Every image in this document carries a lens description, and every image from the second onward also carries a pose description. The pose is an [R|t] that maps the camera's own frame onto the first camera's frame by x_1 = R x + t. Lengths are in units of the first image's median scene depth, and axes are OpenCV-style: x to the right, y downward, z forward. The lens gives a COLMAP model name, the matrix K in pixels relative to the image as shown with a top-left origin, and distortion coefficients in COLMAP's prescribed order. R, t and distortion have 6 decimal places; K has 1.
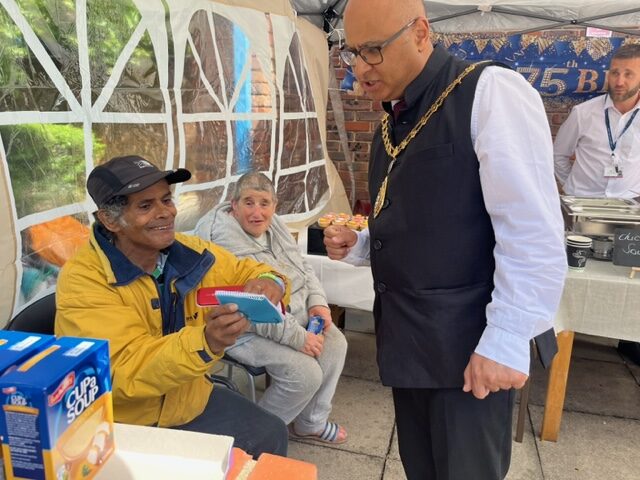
lens RADIAL K [[508.3, 0, 320.1], [0, 508.3, 235.0], [0, 0, 1]] dist [0.003488, -0.005415]
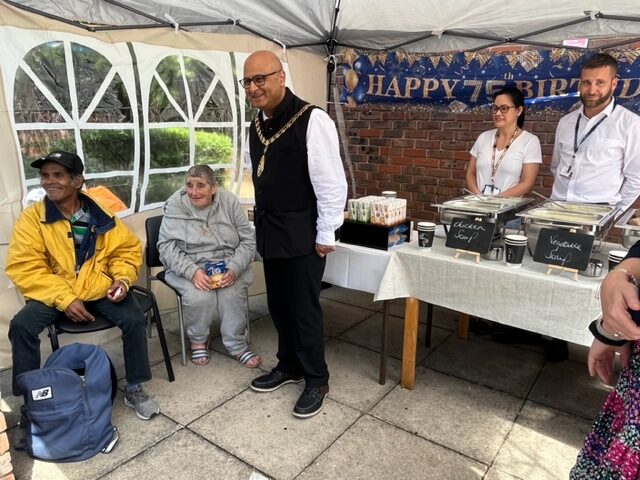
lens RADIAL K [[467.6, 0, 320.3], [0, 467.6, 241.2], [0, 0, 1]] dist [-0.010280, -0.011444]
pose [[0.944800, 0.071321, -0.319791, 0.463413], [-0.067657, 0.997453, 0.022569, 0.029163], [0.320586, 0.000313, 0.947219, -0.095251]]
